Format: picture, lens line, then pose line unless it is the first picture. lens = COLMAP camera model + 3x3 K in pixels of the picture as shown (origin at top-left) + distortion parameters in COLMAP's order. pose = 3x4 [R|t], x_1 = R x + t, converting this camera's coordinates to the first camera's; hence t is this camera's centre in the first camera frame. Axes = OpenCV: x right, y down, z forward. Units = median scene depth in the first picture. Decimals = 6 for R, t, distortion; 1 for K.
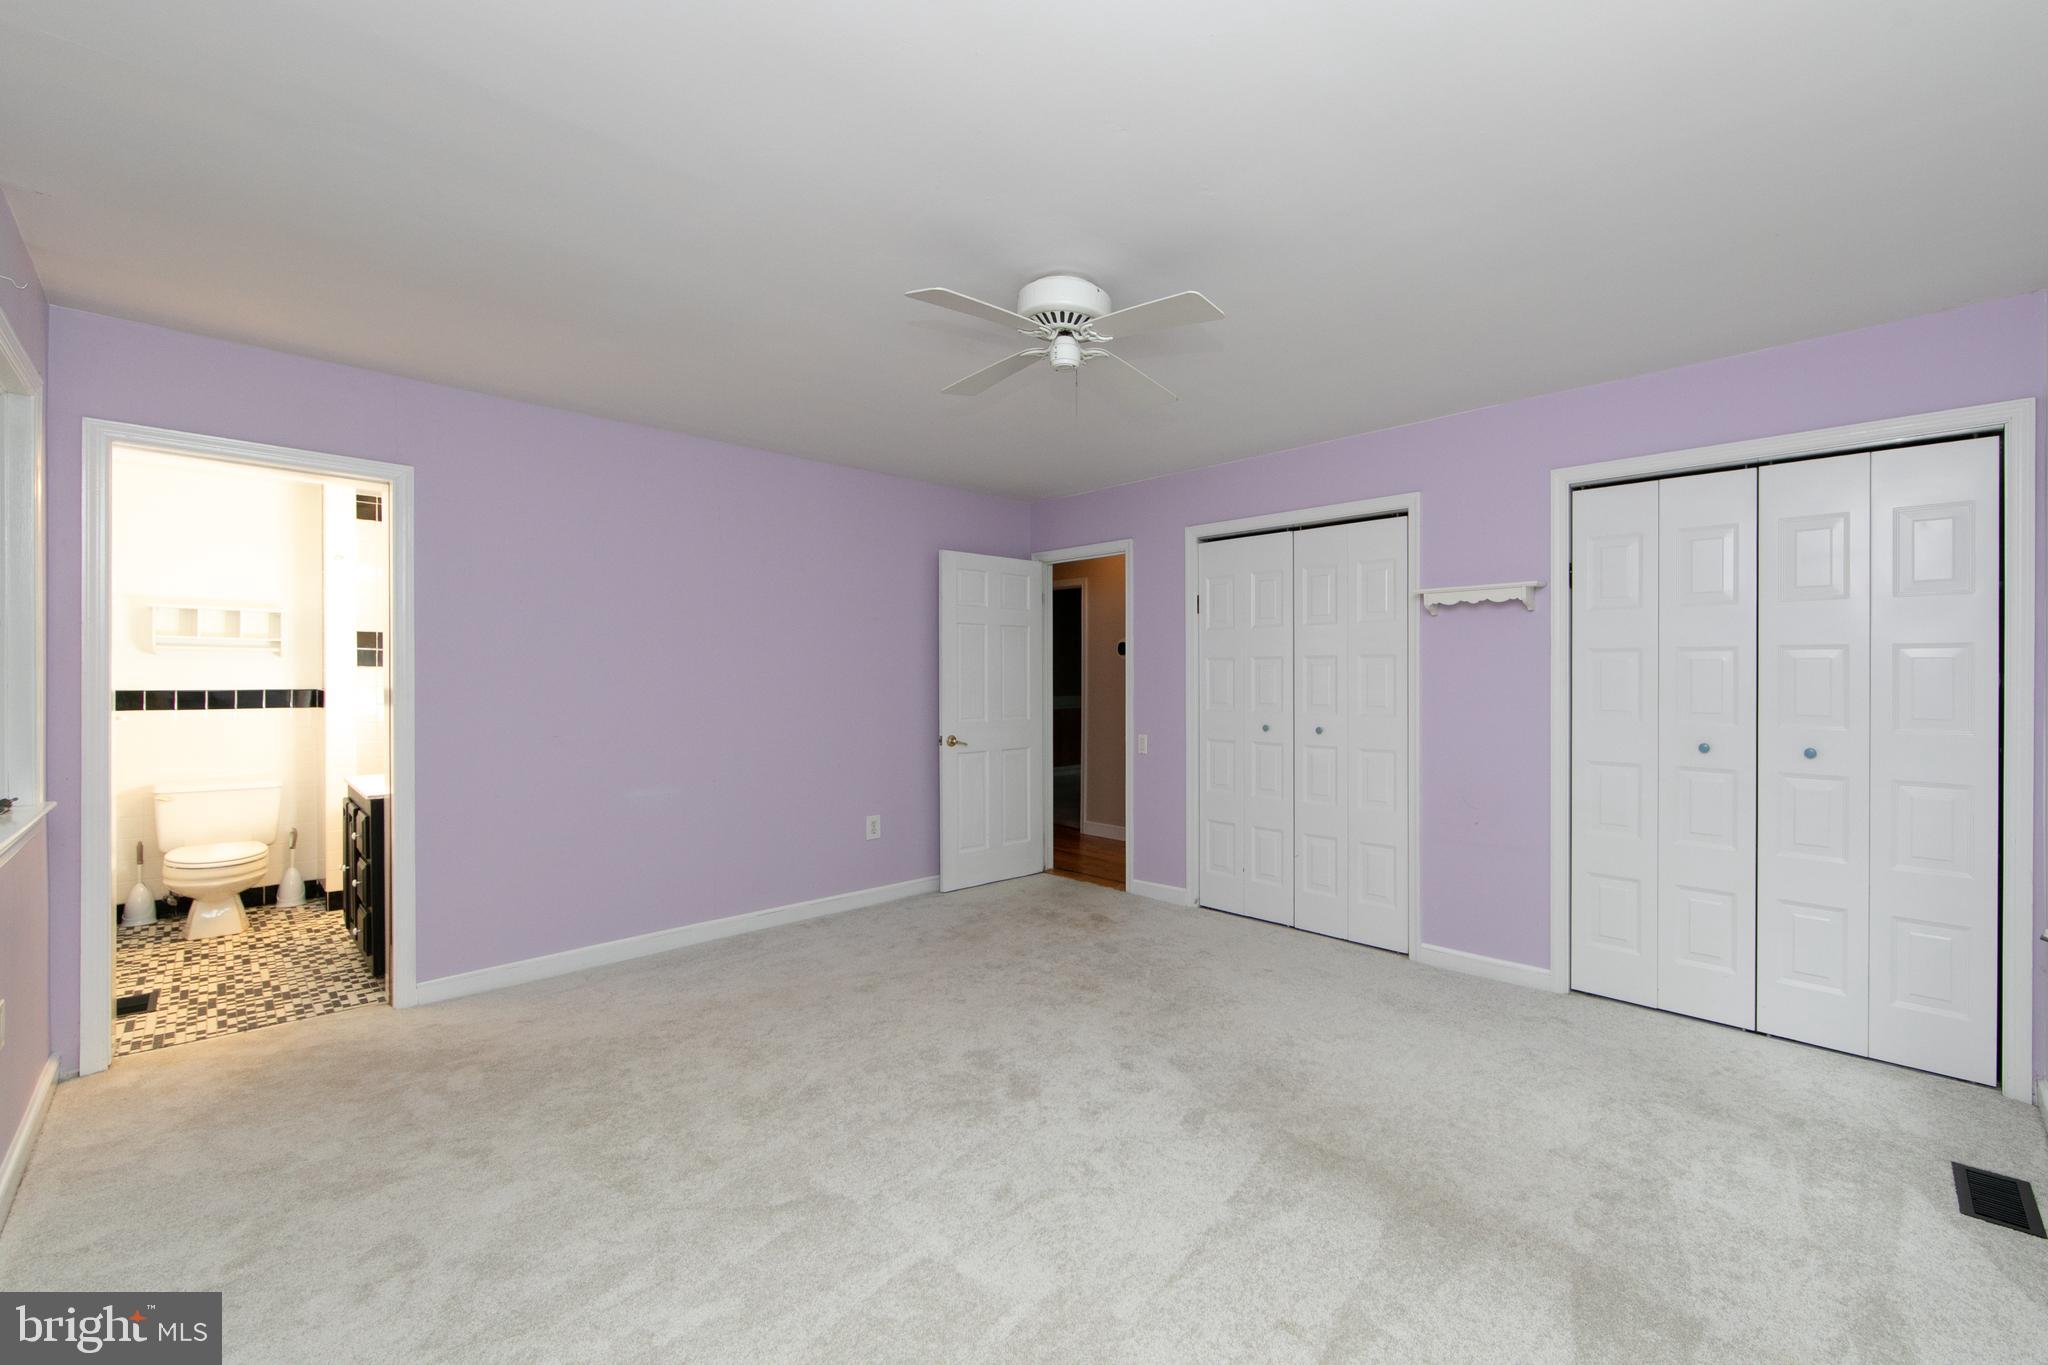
lens RADIAL K [[805.9, 0, 1028.3], [0, 805.9, 673.2], [0, 0, 1]] dist [-0.005359, -0.000344]
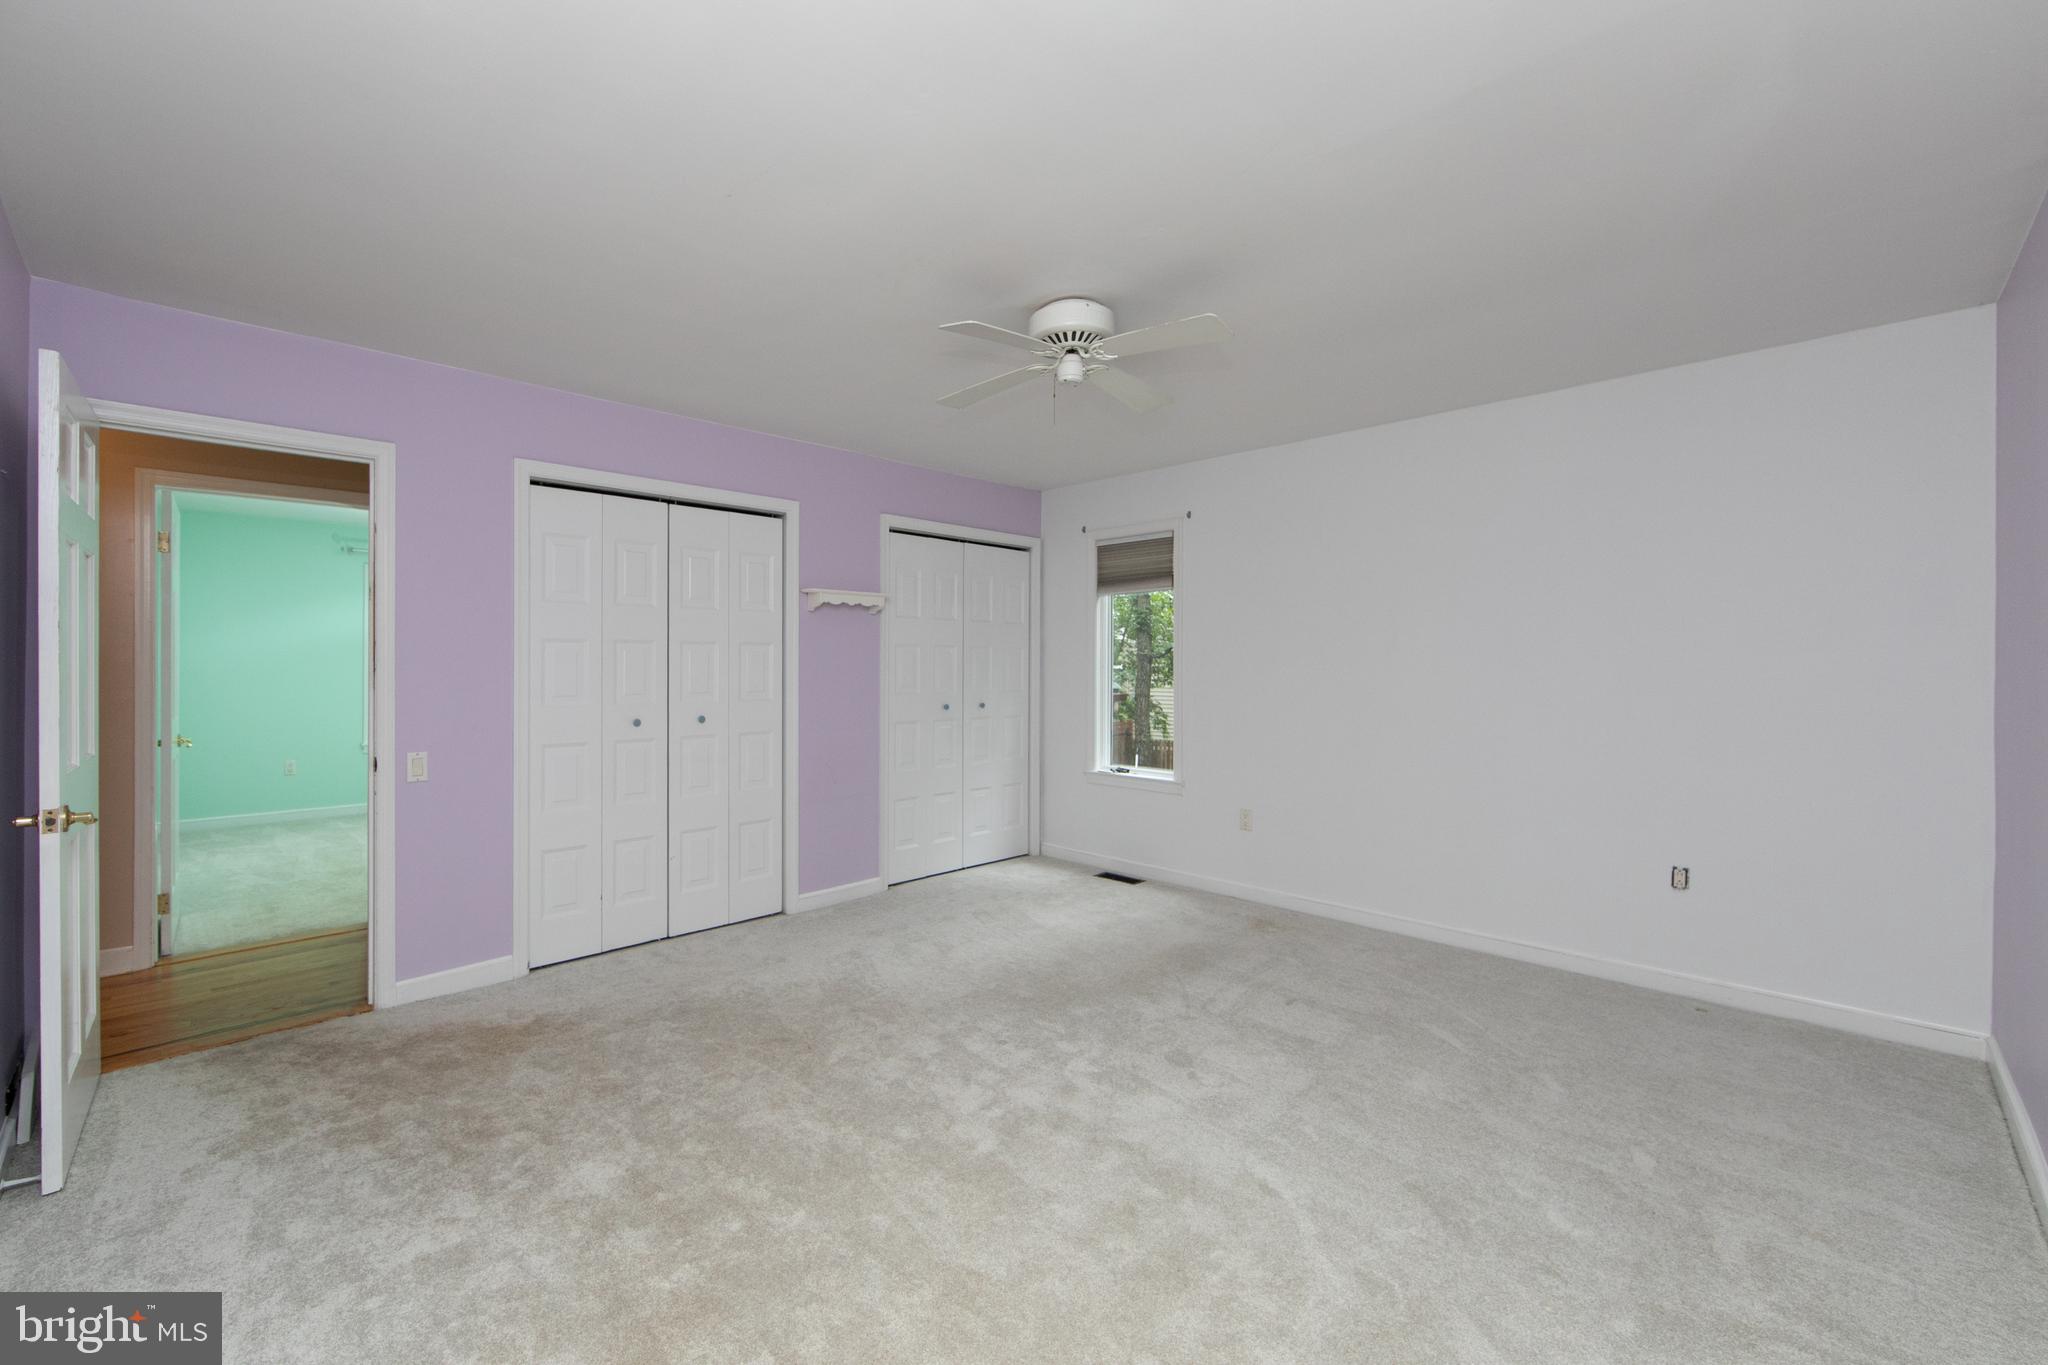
lens RADIAL K [[805.9, 0, 1026.9], [0, 805.9, 673.2], [0, 0, 1]] dist [-0.005359, -0.000344]
pose [[0.022753, -0.013076, 0.999656, -0.636323], [-0.001715, 0.999912, 0.013119, 0.002052], [-0.999740, -0.002013, 0.022728, 0.635871]]
